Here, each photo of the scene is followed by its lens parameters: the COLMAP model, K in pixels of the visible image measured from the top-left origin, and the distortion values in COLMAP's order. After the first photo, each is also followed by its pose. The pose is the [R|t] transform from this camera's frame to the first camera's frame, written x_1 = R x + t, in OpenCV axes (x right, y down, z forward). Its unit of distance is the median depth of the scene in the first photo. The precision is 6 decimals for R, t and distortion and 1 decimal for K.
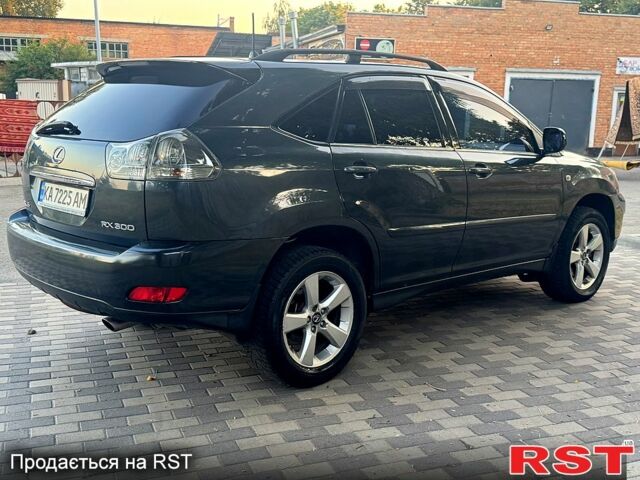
lens RADIAL K [[747.4, 0, 320.0], [0, 747.4, 240.0], [0, 0, 1]] dist [0.190207, -0.431767]
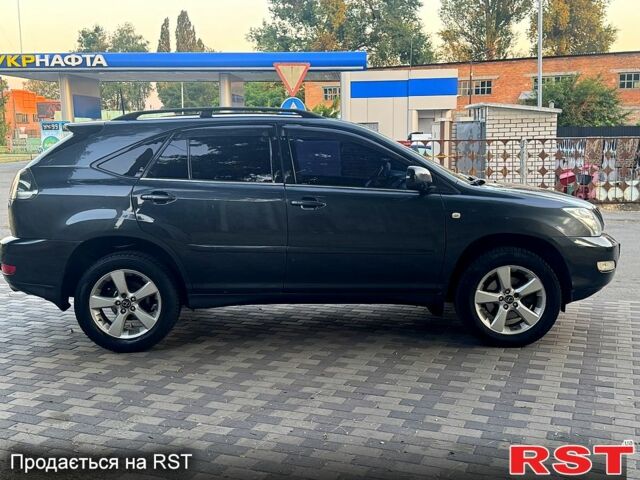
lens RADIAL K [[747.4, 0, 320.0], [0, 747.4, 240.0], [0, 0, 1]] dist [0.190207, -0.431767]
pose [[0.736193, 0.066339, -0.673512, 0.910550], [-0.093862, 0.995575, -0.004536, -0.030016], [0.670231, 0.066557, 0.739162, 0.154793]]
